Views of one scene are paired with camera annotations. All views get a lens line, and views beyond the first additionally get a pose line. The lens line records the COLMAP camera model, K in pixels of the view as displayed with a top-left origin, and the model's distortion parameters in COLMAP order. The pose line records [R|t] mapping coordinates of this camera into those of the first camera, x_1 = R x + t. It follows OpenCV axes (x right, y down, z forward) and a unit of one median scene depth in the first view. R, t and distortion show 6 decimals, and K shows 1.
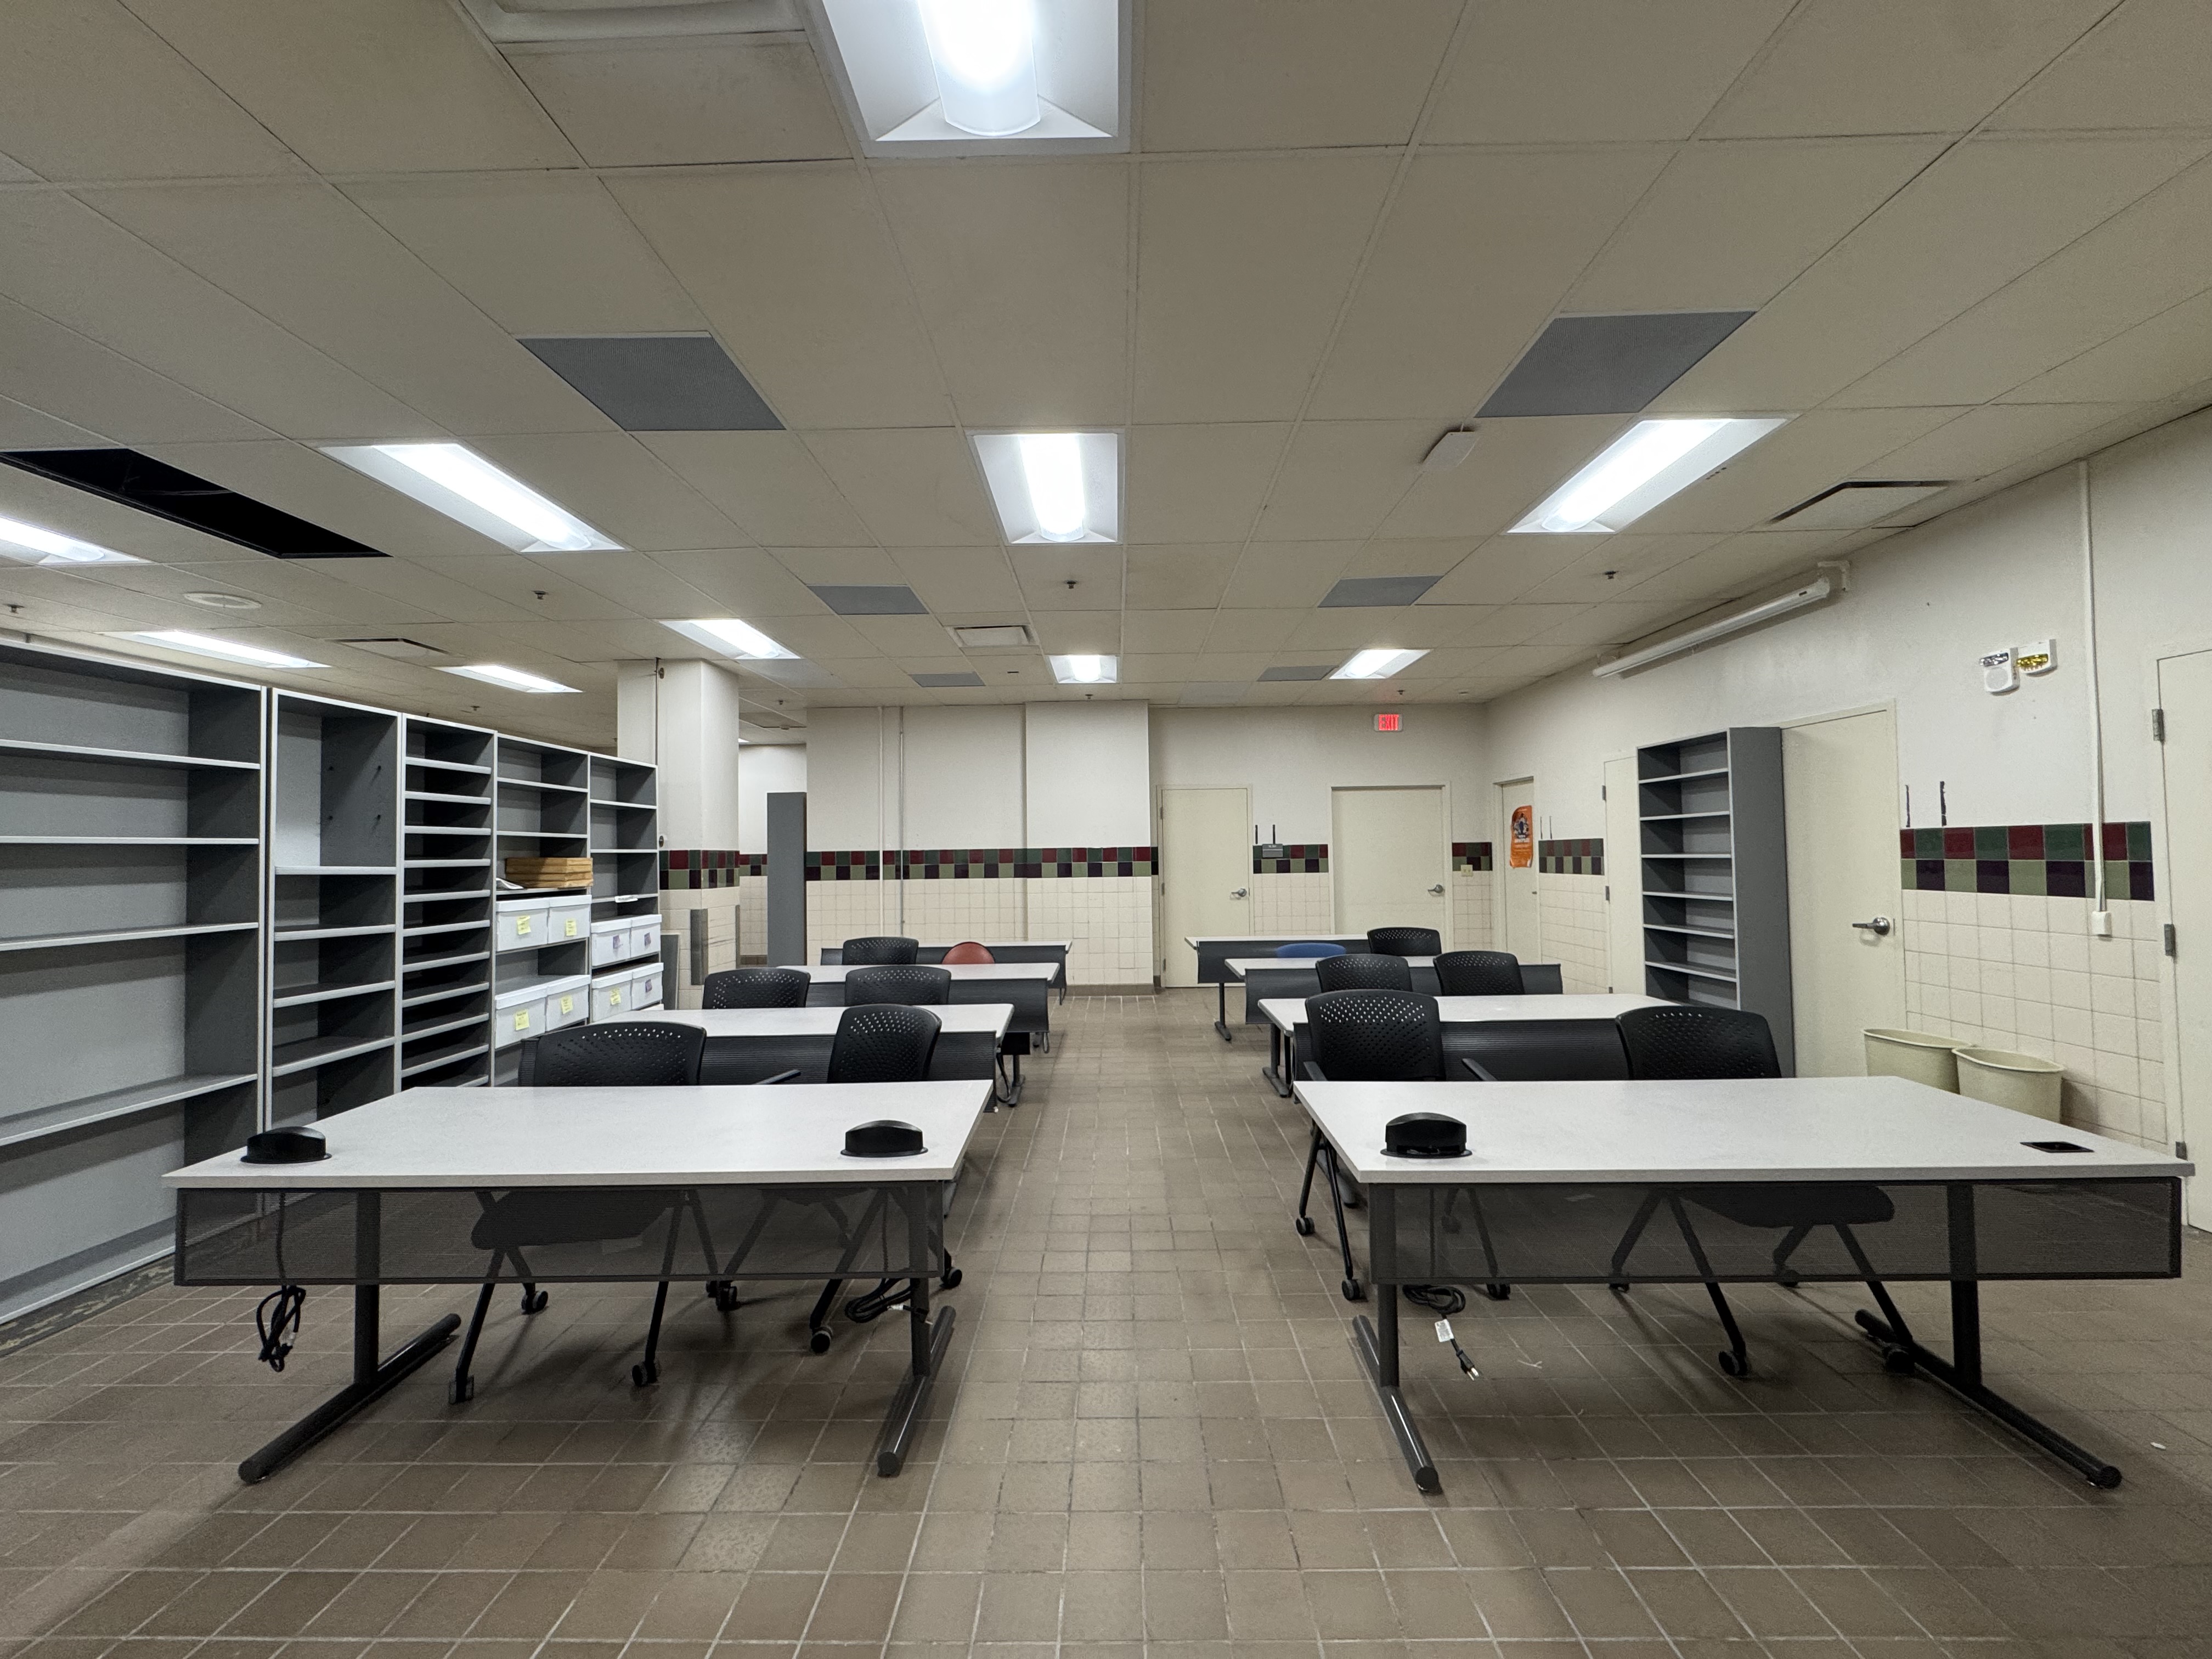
lens RADIAL K [[881.6, 0, 1106.0], [0, 881.6, 825.7], [0, 0, 1]] dist [-0.000129, 0.000067]
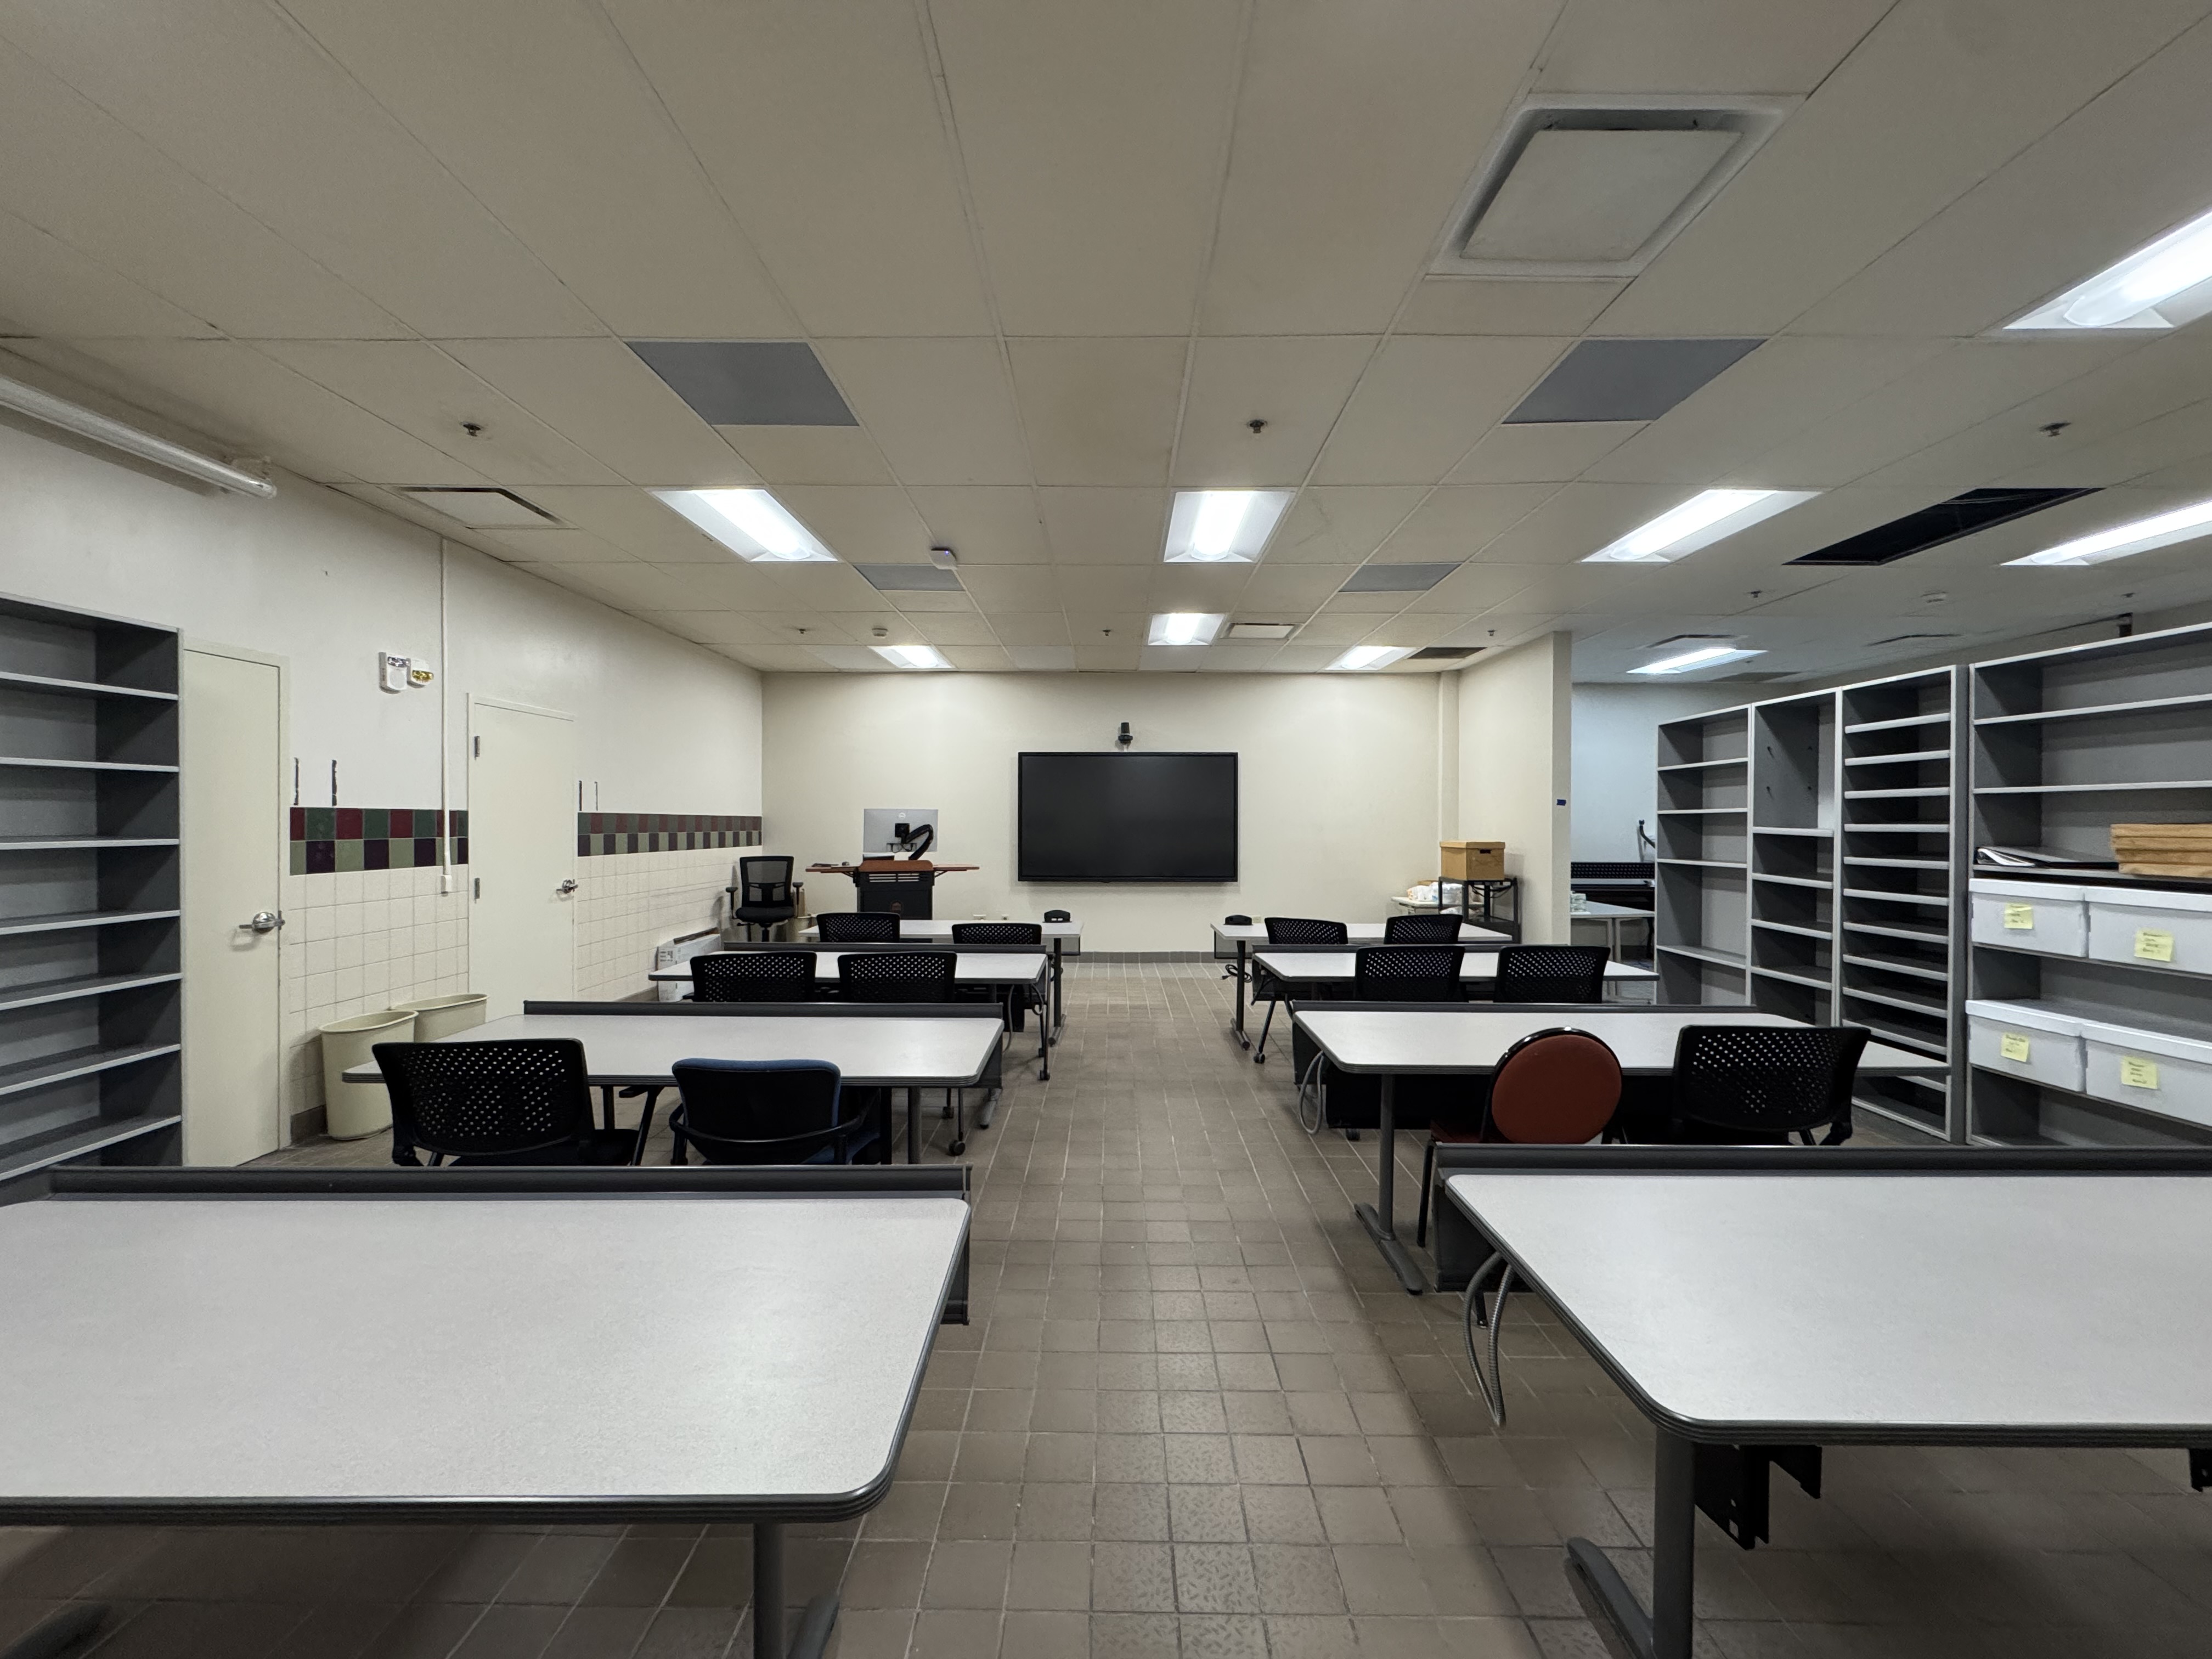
lens RADIAL K [[881.6, 0, 1105.7], [0, 881.6, 827.4], [0, 0, 1]] dist [-0.000129, 0.000067]
pose [[-0.999934, 0.010626, -0.004449, 0.101104], [0.010731, 0.999647, -0.024314, 0.058445], [0.004189, -0.024360, -0.999694, 2.023754]]
